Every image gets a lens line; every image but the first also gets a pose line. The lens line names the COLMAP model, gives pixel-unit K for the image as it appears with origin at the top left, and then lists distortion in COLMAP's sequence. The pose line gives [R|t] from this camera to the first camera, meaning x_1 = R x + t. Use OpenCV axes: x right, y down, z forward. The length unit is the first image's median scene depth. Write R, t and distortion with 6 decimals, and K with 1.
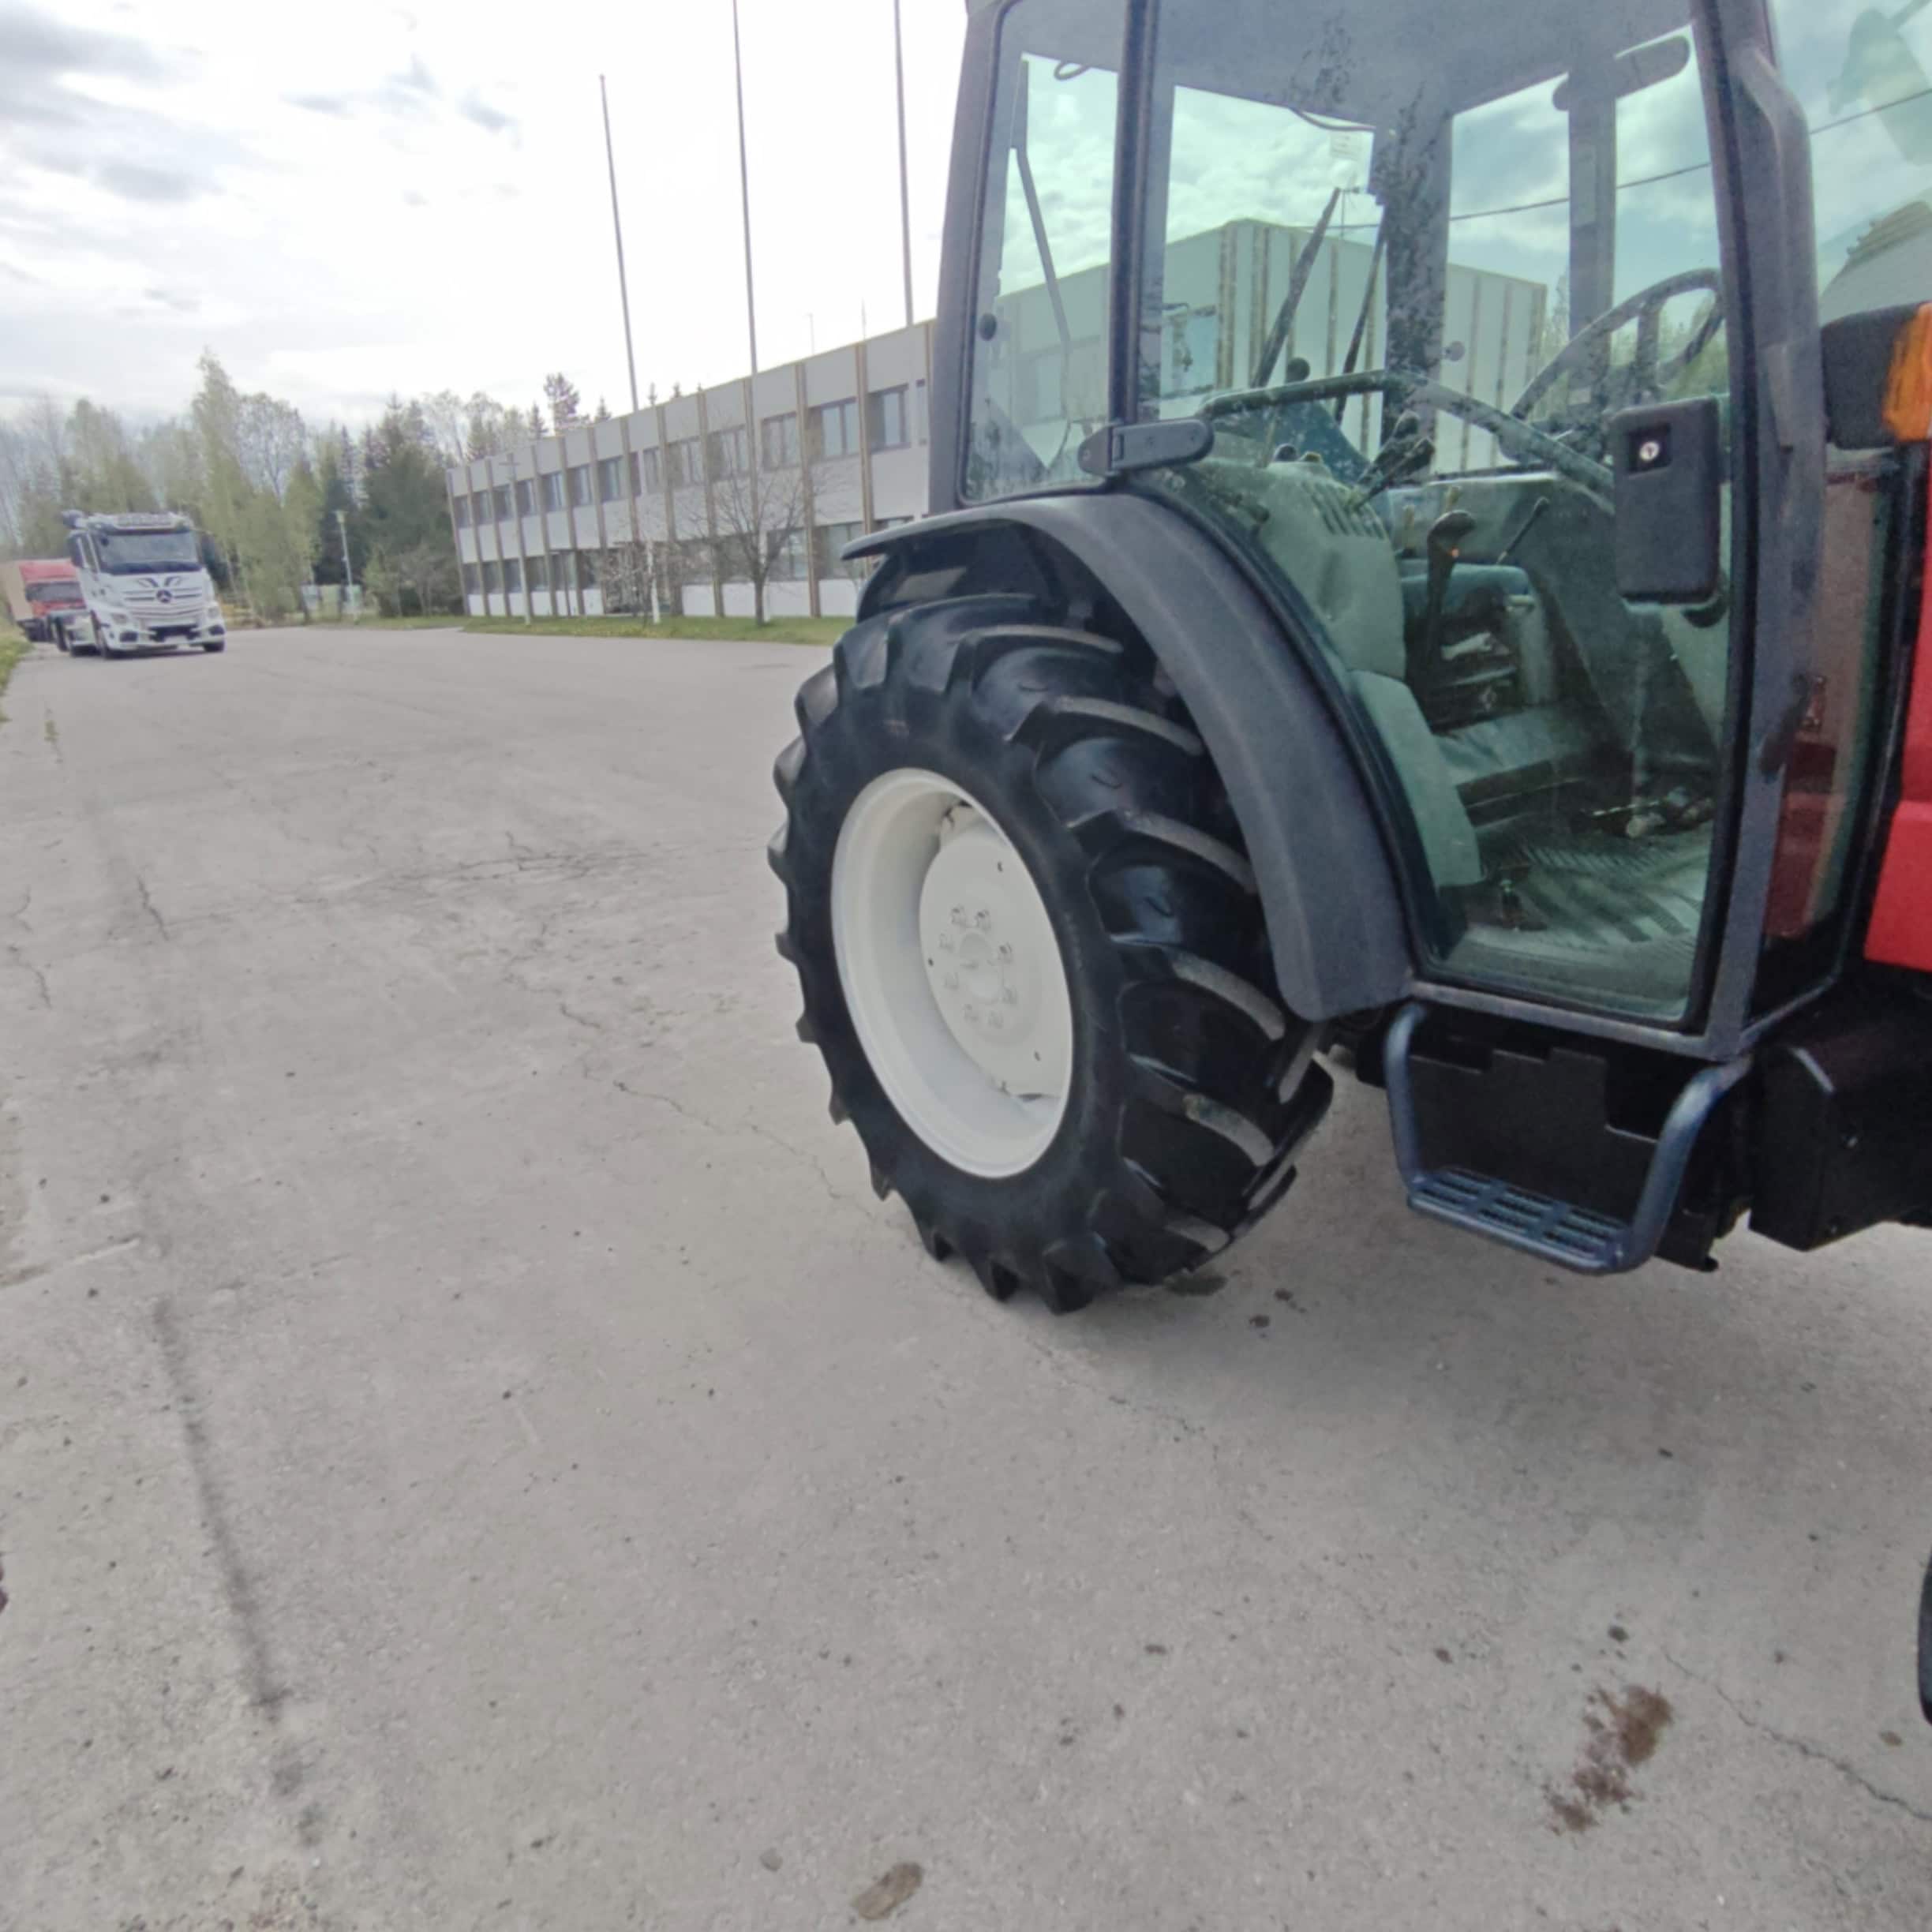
lens RADIAL K [[1218.9, 0, 988.8], [0, 1218.9, 971.3], [0, 0, 1]] dist [0.008894, -0.005367]
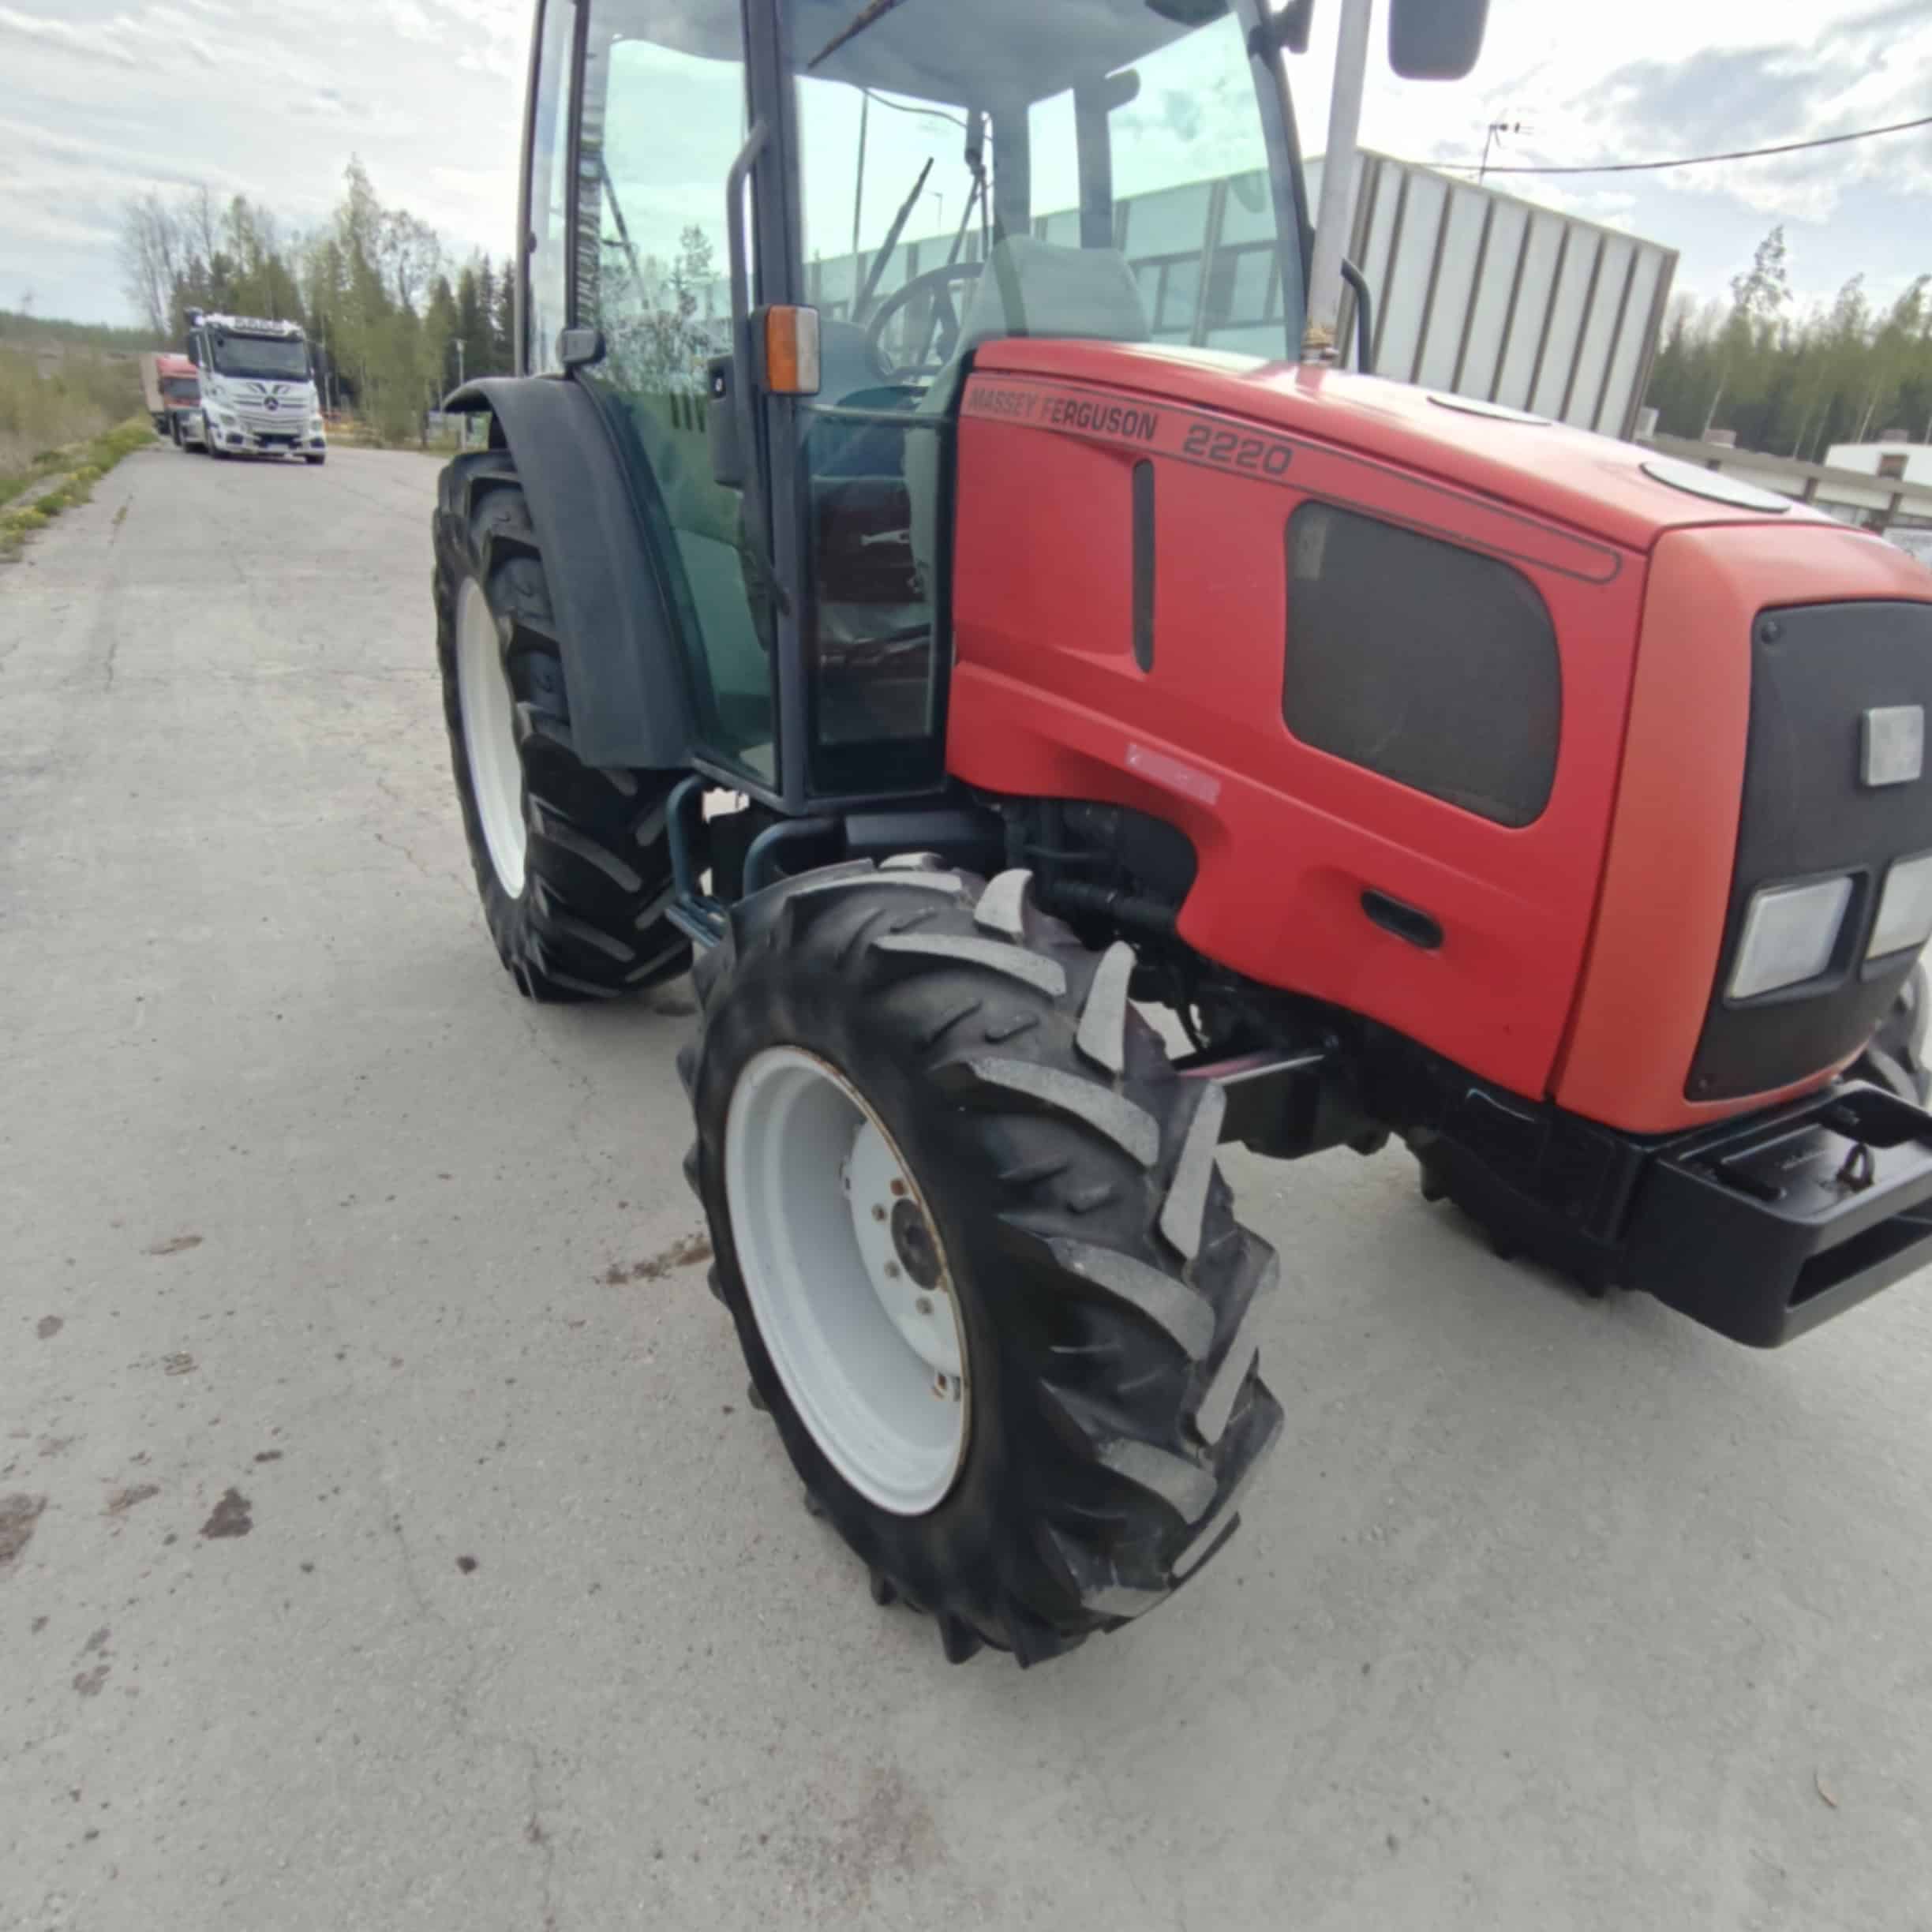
lens RADIAL K [[1190.5, 0, 978.4], [0, 1190.5, 970.6], [0, 0, 1]] dist [-0.003354, 0.003814]
pose [[0.989028, 0.142147, -0.040230, 0.530689], [-0.138503, 0.986943, 0.082226, 0.063180], [0.051393, -0.075752, 0.995801, -0.262828]]
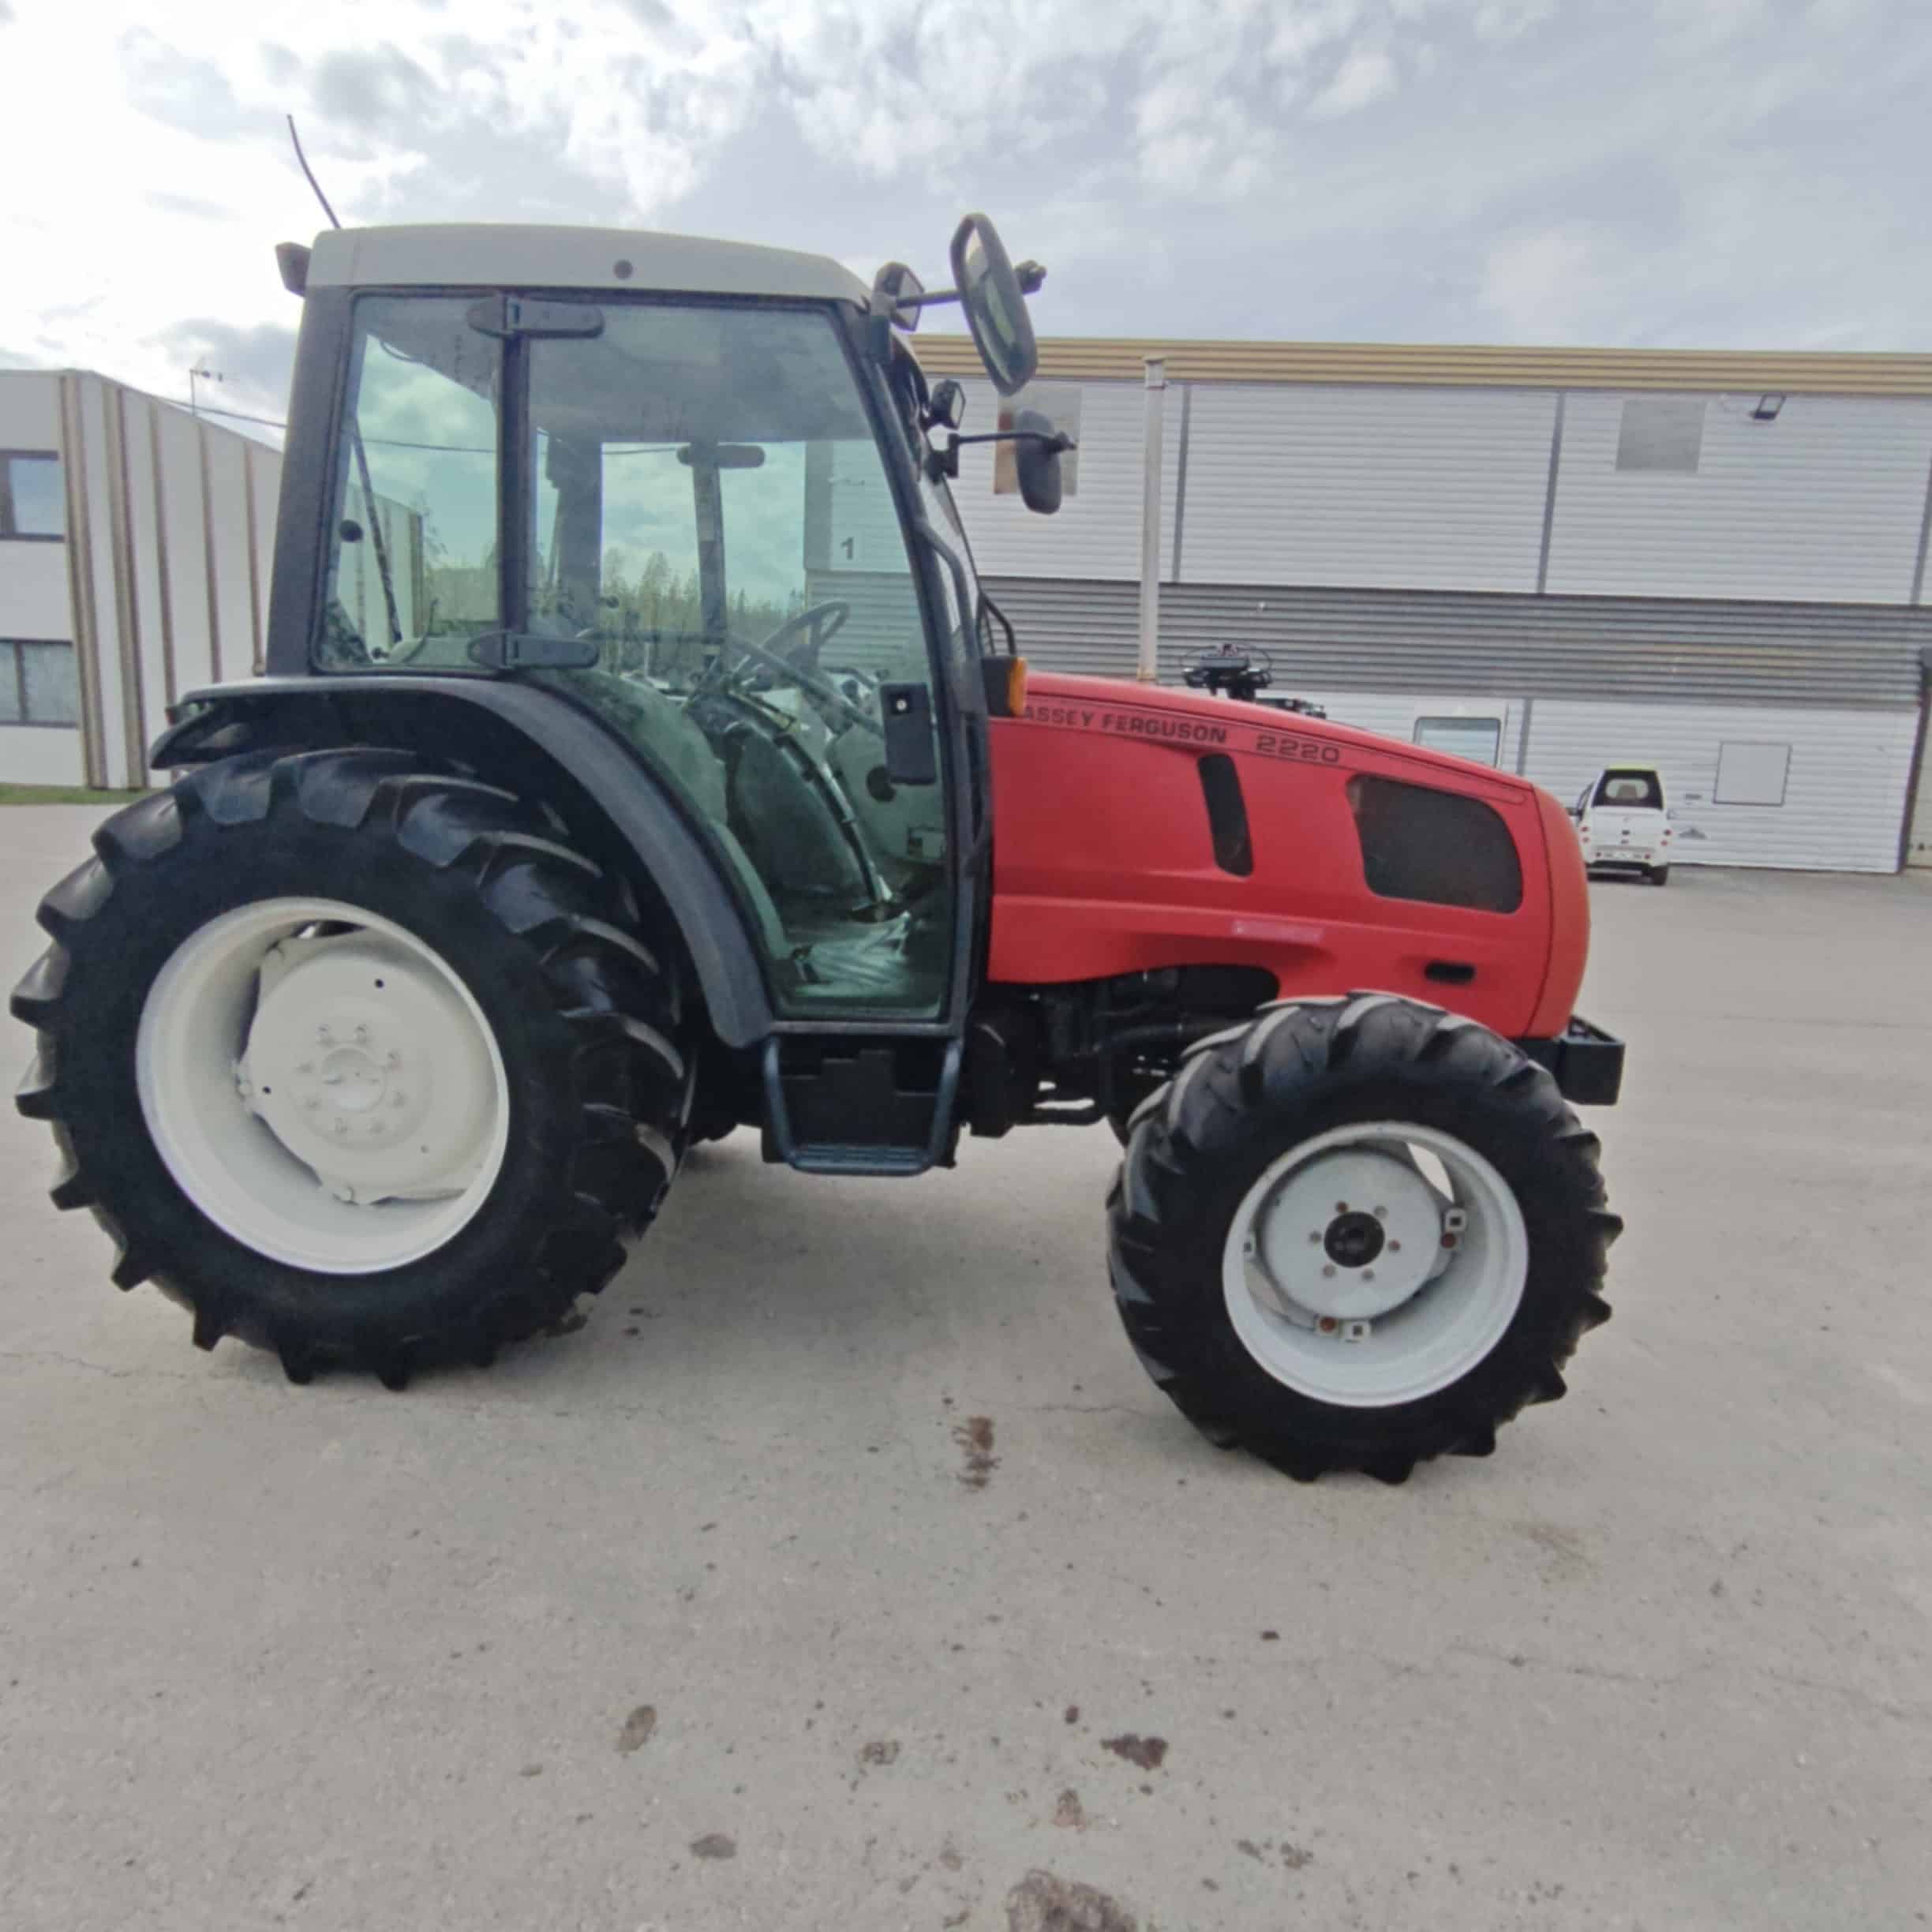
lens RADIAL K [[1190.5, 0, 978.4], [0, 1190.5, 970.6], [0, 0, 1]] dist [-0.003354, 0.003814]
pose [[0.670634, -0.054230, 0.739804, -0.390657], [0.162494, 0.983841, -0.075183, 0.067797], [-0.723772, 0.170634, 0.668609, -0.121650]]
